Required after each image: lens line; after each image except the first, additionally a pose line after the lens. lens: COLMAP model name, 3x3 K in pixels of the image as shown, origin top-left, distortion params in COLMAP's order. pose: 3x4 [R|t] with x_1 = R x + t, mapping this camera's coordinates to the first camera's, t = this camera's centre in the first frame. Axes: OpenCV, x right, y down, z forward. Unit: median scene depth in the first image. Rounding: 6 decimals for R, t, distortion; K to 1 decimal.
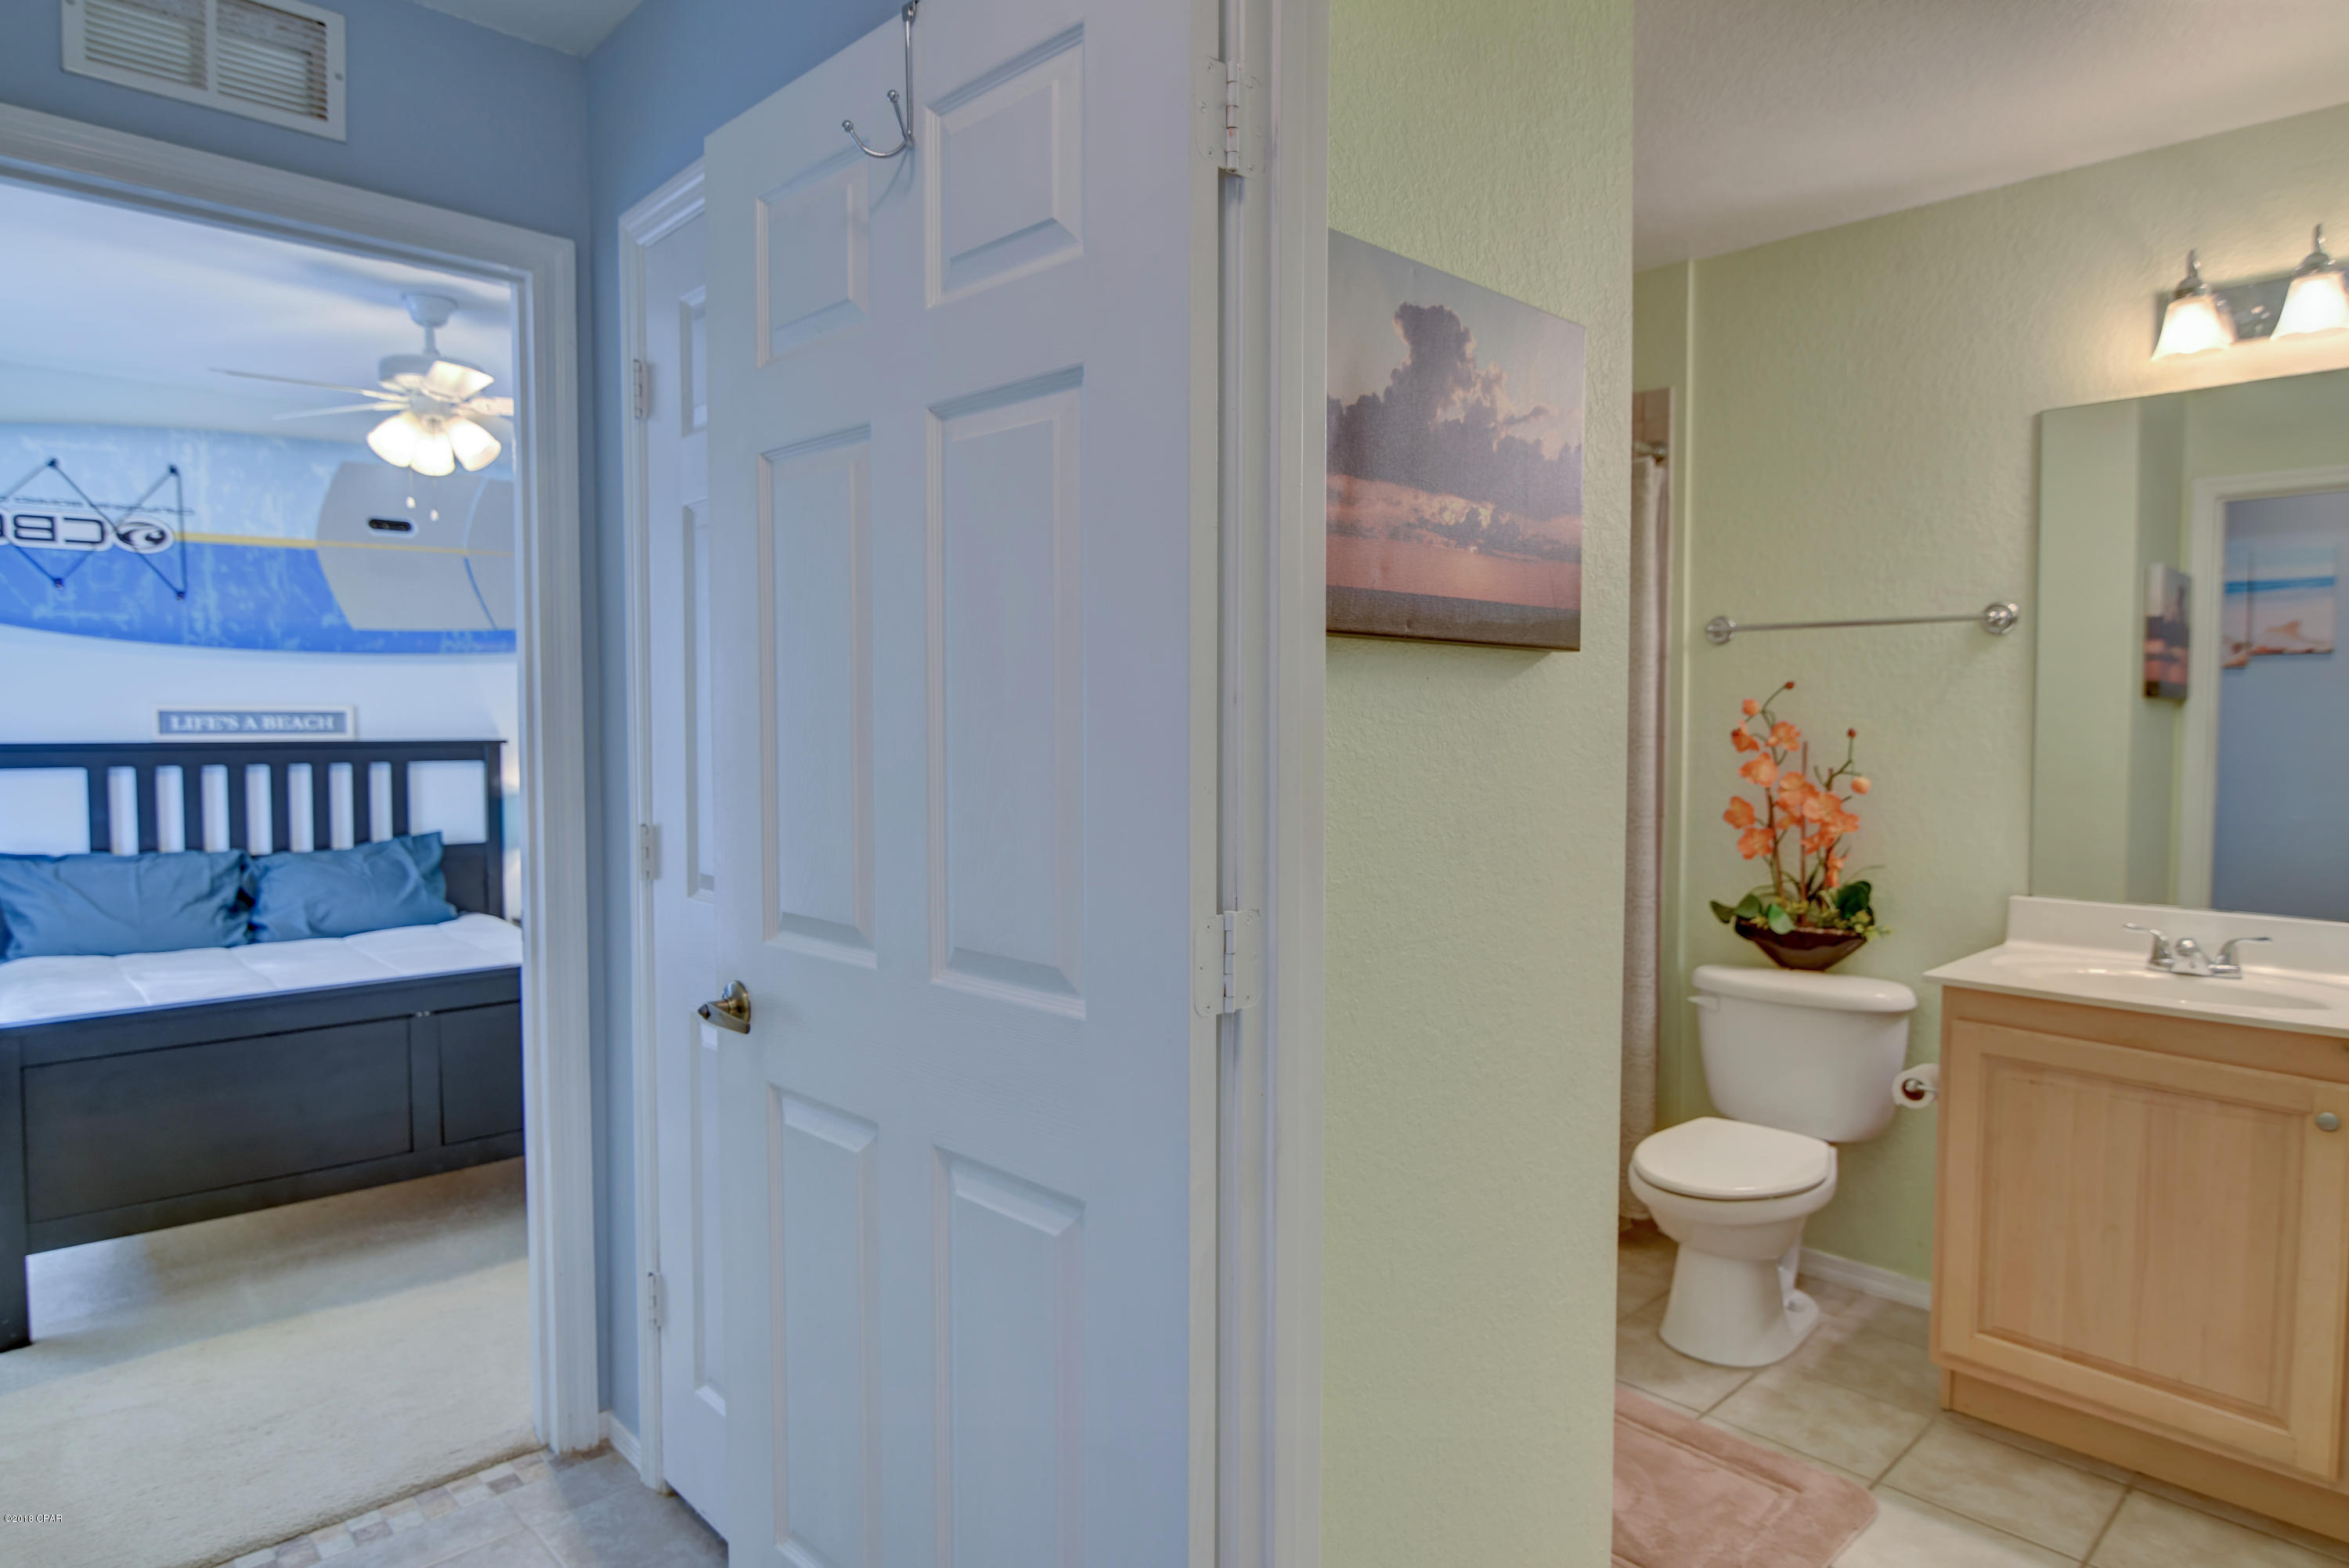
lens RADIAL K [[1302.2, 0, 1141.9], [0, 1302.2, 782.5], [0, 0, 1]] dist [-0.011862, -0.000614]
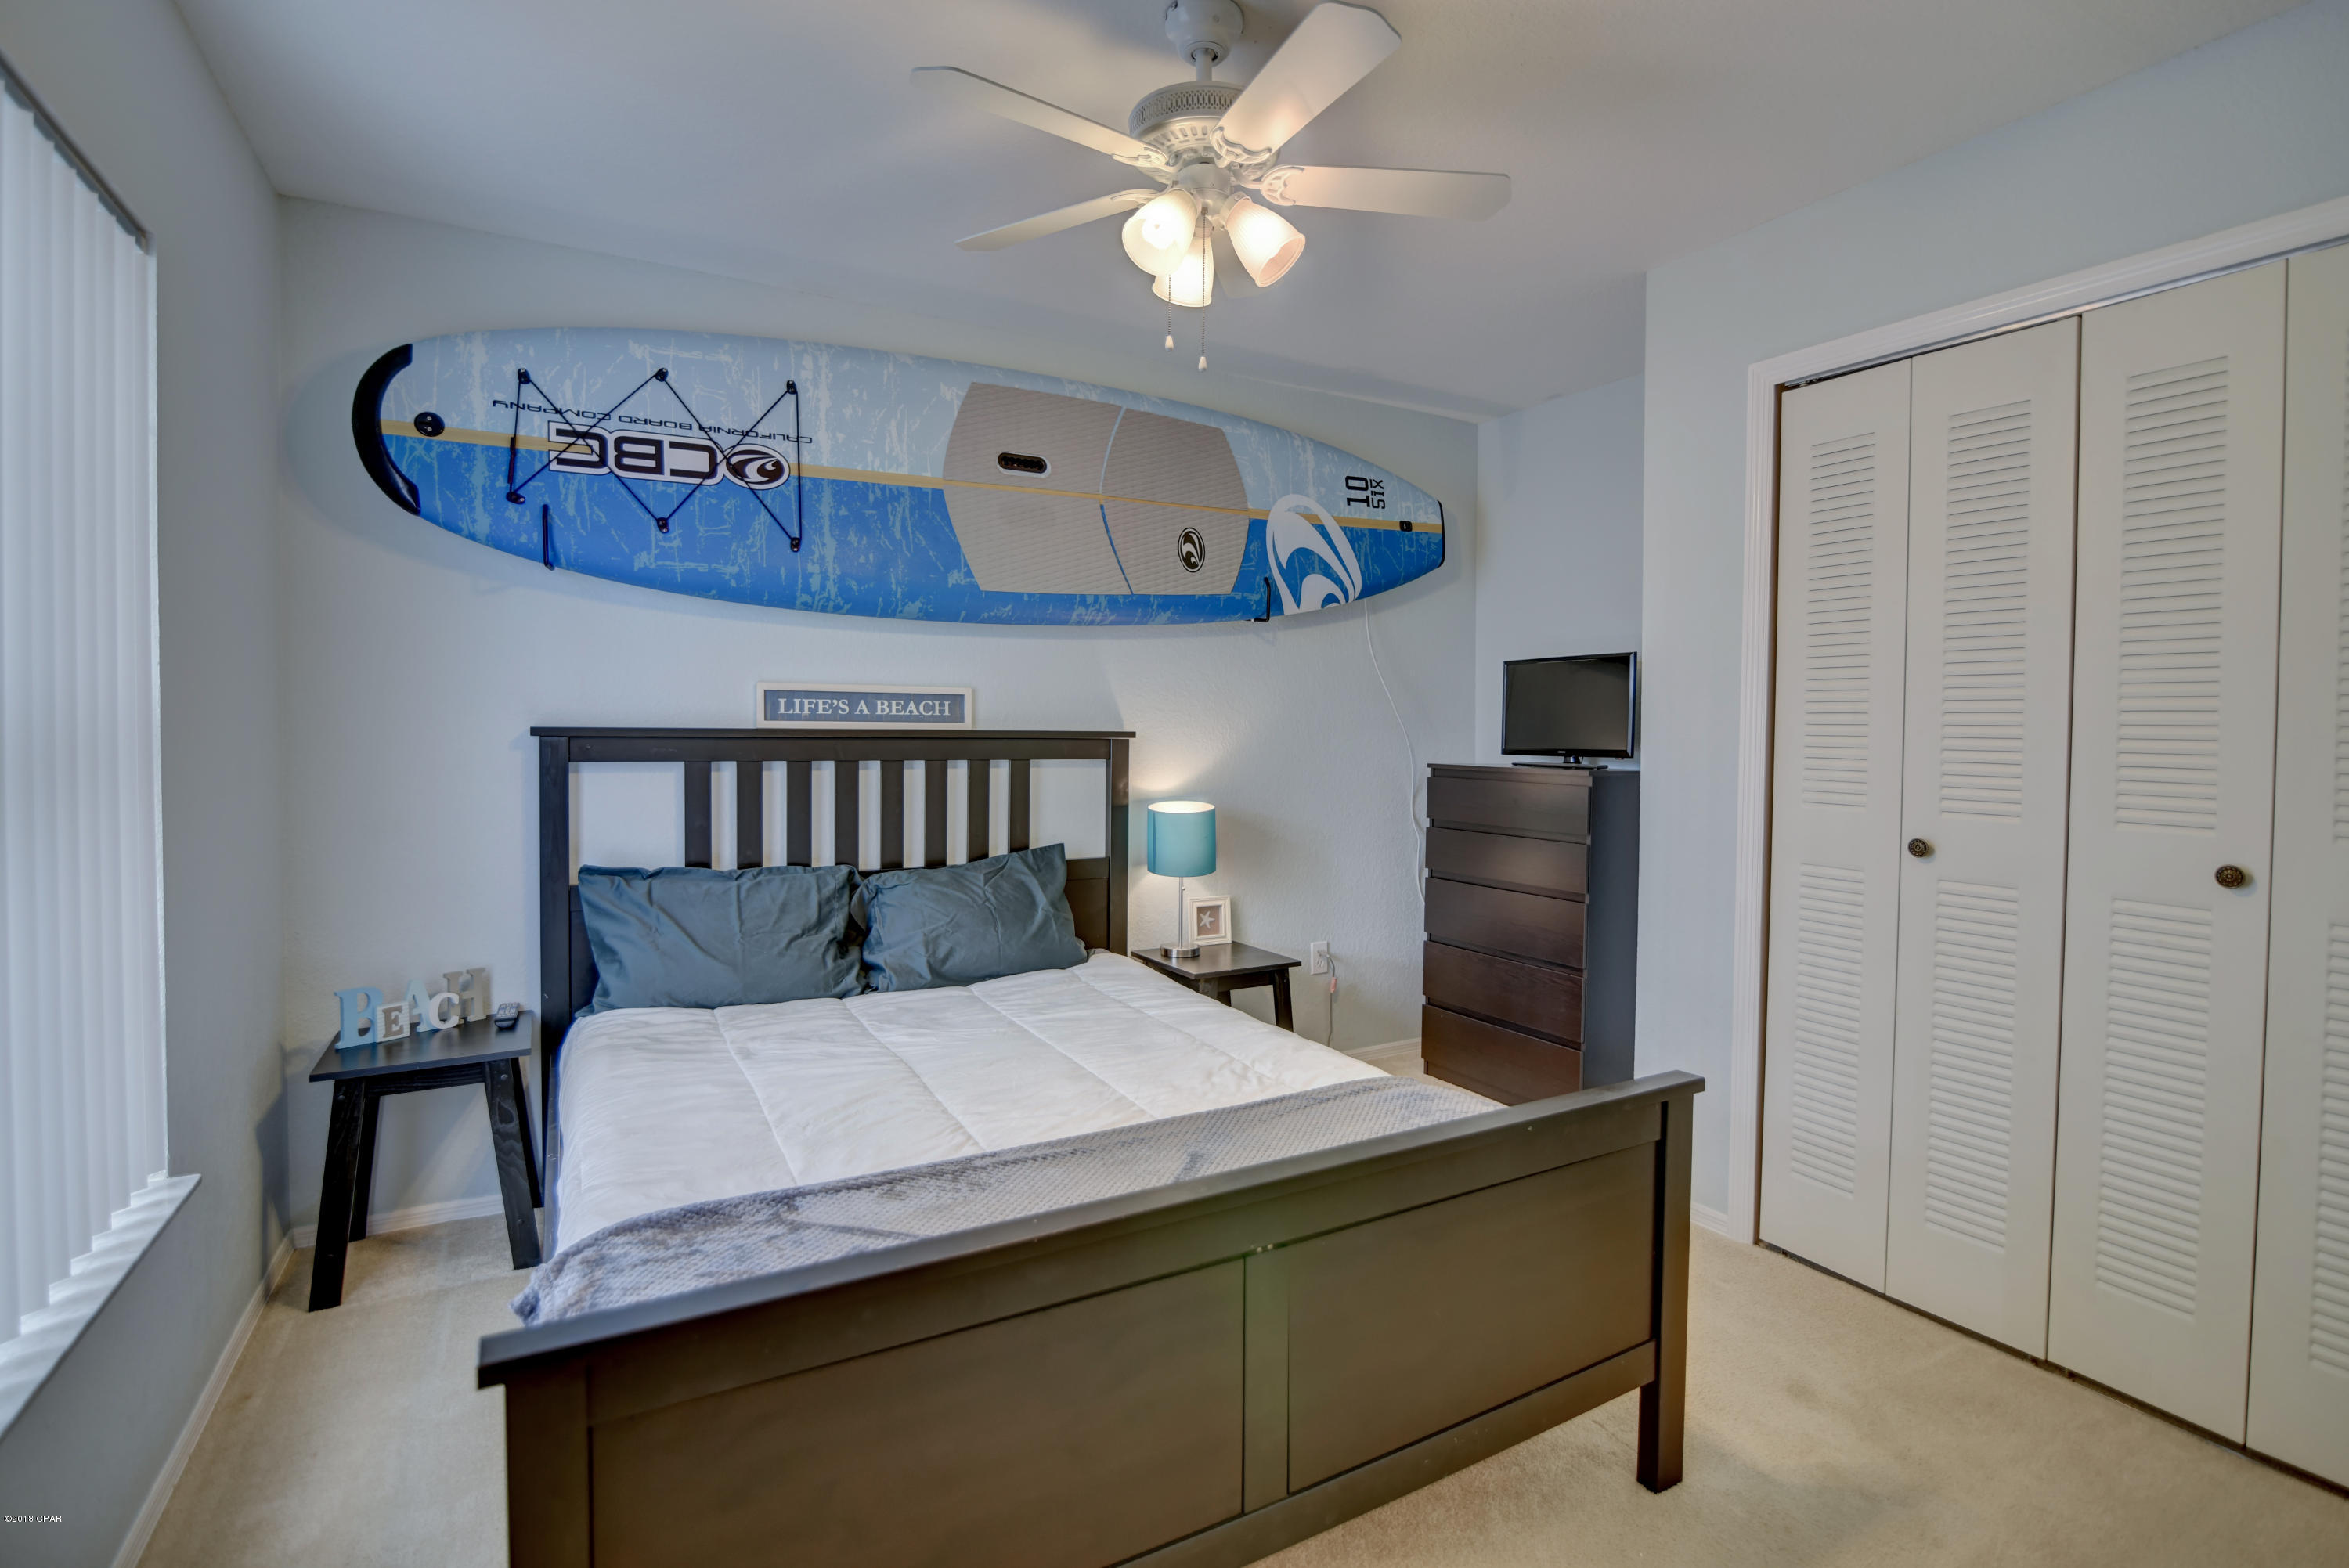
lens RADIAL K [[1098.0, 0, 1197.3], [0, 1098.0, 758.1], [0, 0, 1]] dist [-0.020979, 0.007385]
pose [[0.973123, 0.015950, -0.229732, -0.358308], [-0.020171, 0.999668, -0.016037, -0.008388], [0.229400, 0.020240, 0.973122, 0.419215]]
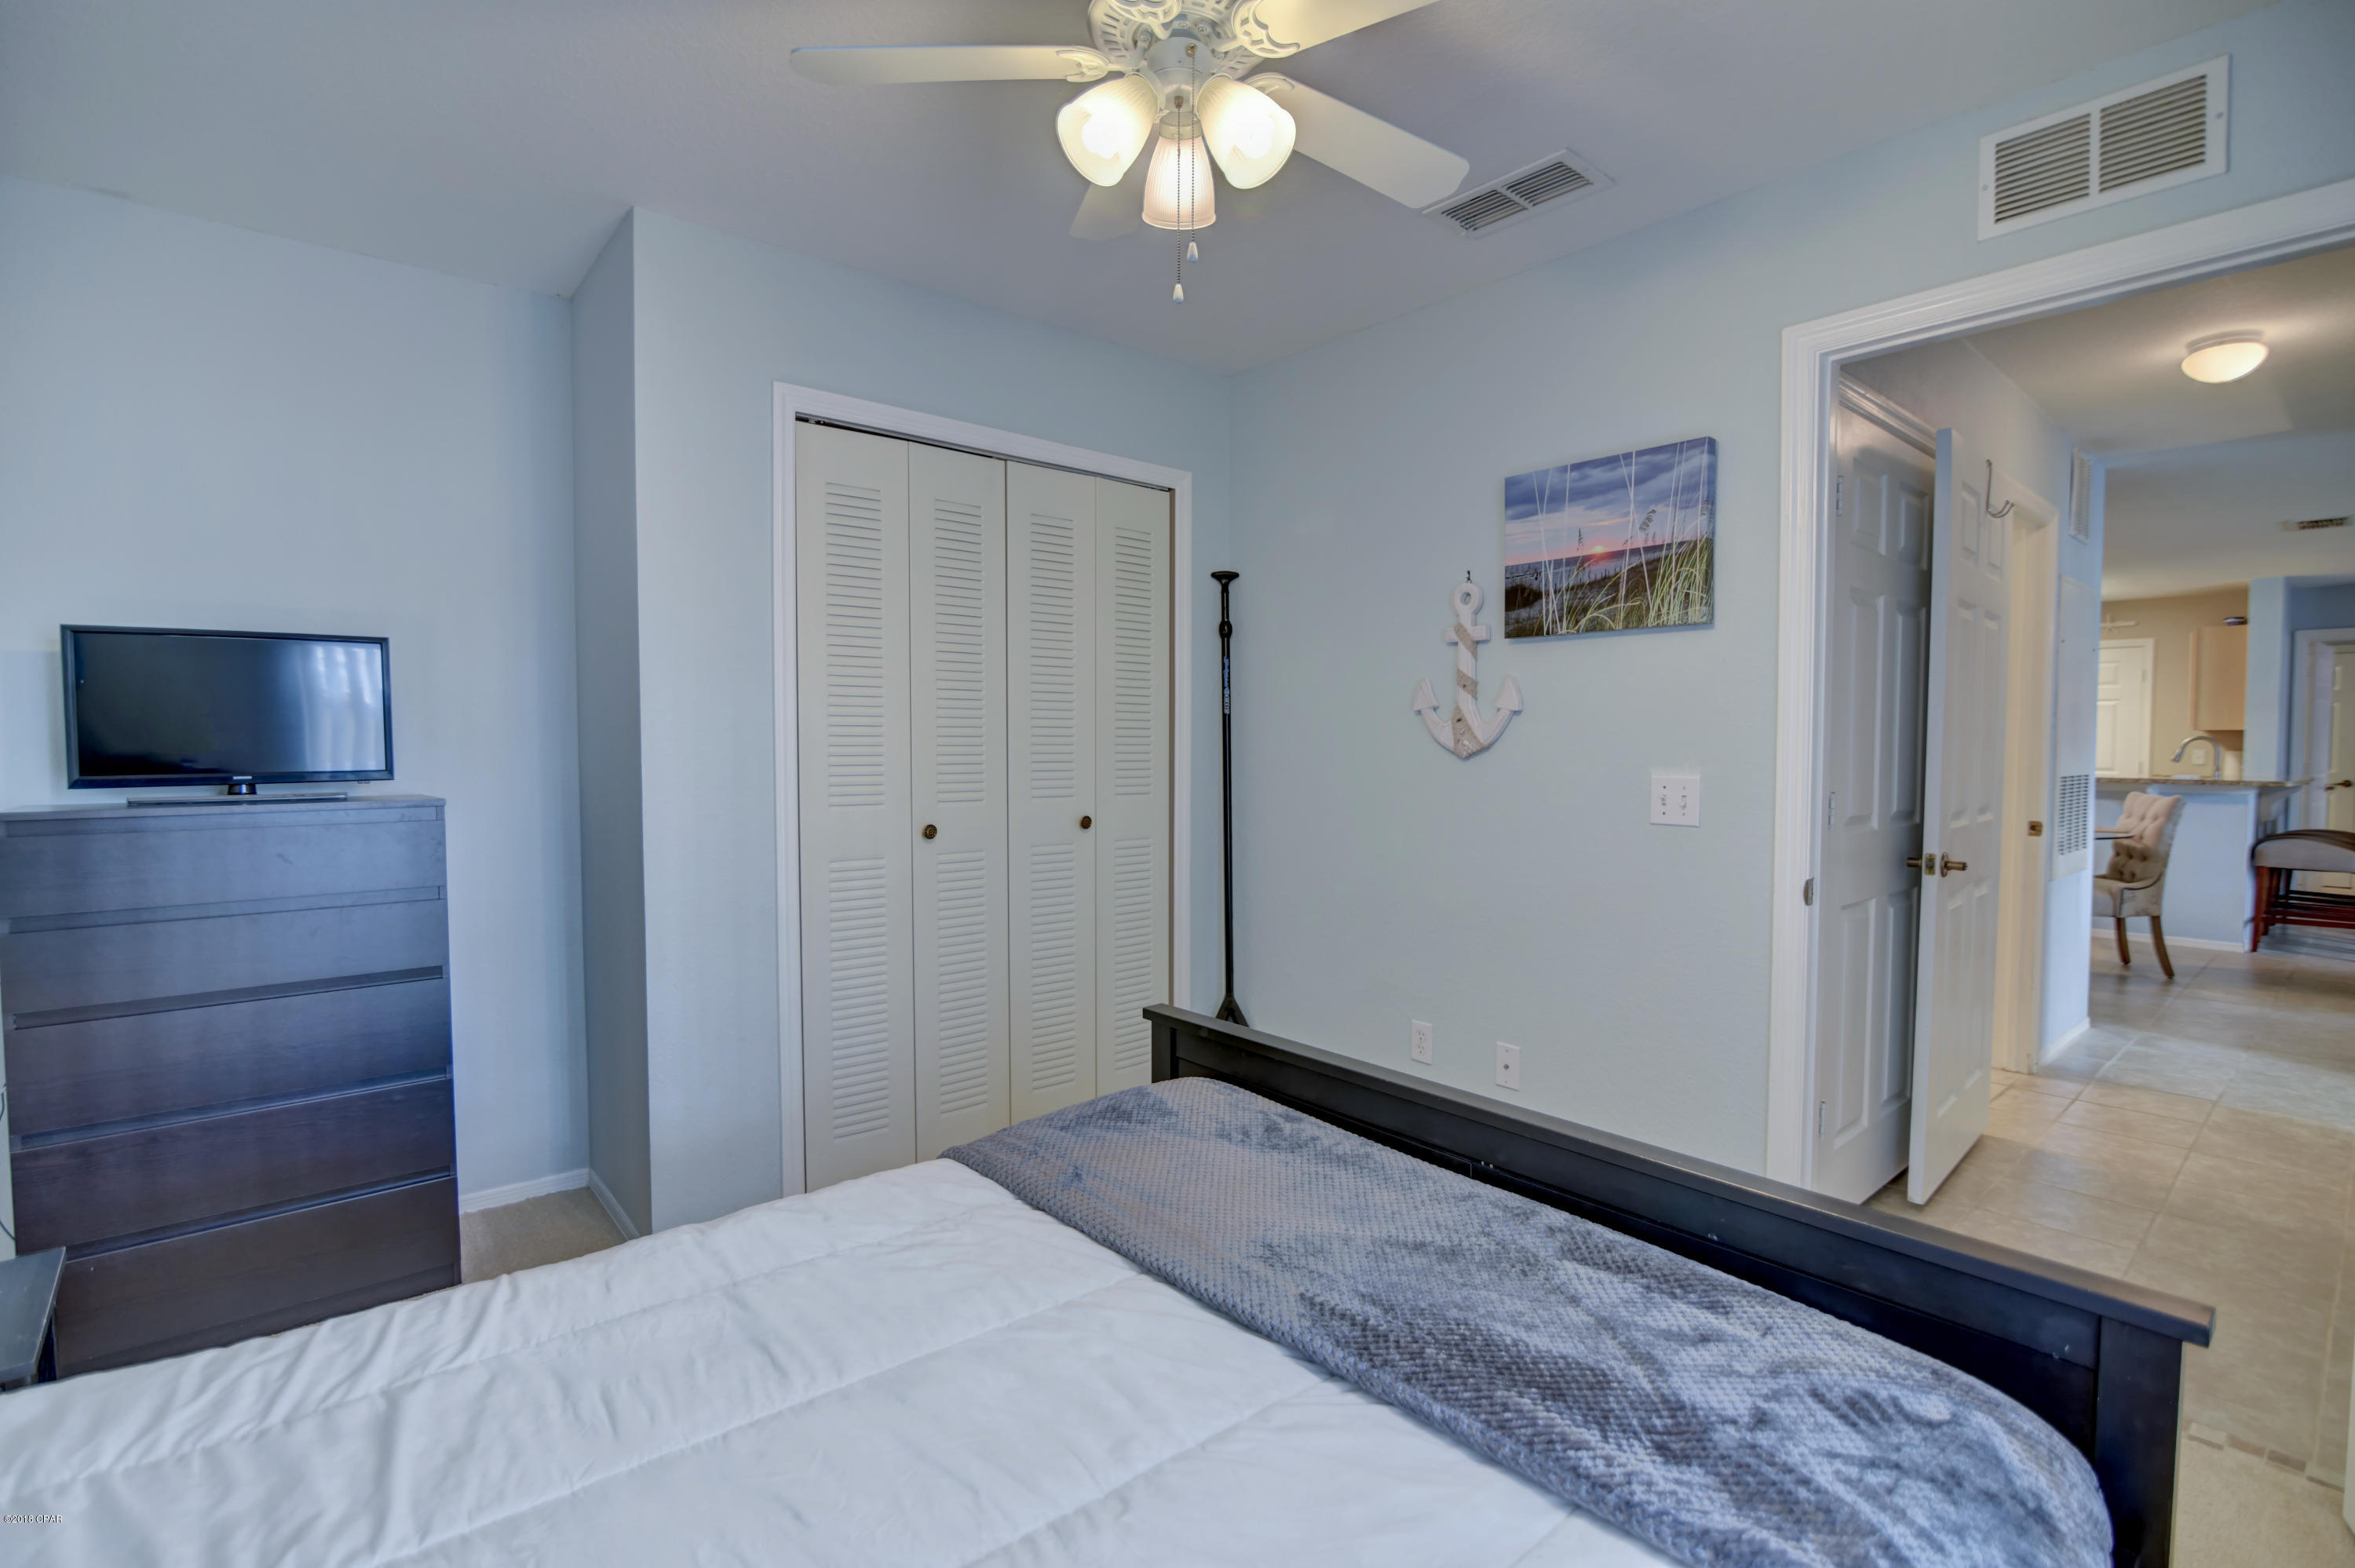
lens RADIAL K [[1089.6, 0, 1177.5], [0, 1089.6, 784.0], [0, 0, 1]] dist [-0.024308, 0.000043]
pose [[0.042683, -0.038771, 0.998336, -0.808446], [0.045163, 0.998300, 0.036839, -0.028227], [-0.998067, 0.043516, 0.044362, 0.828949]]
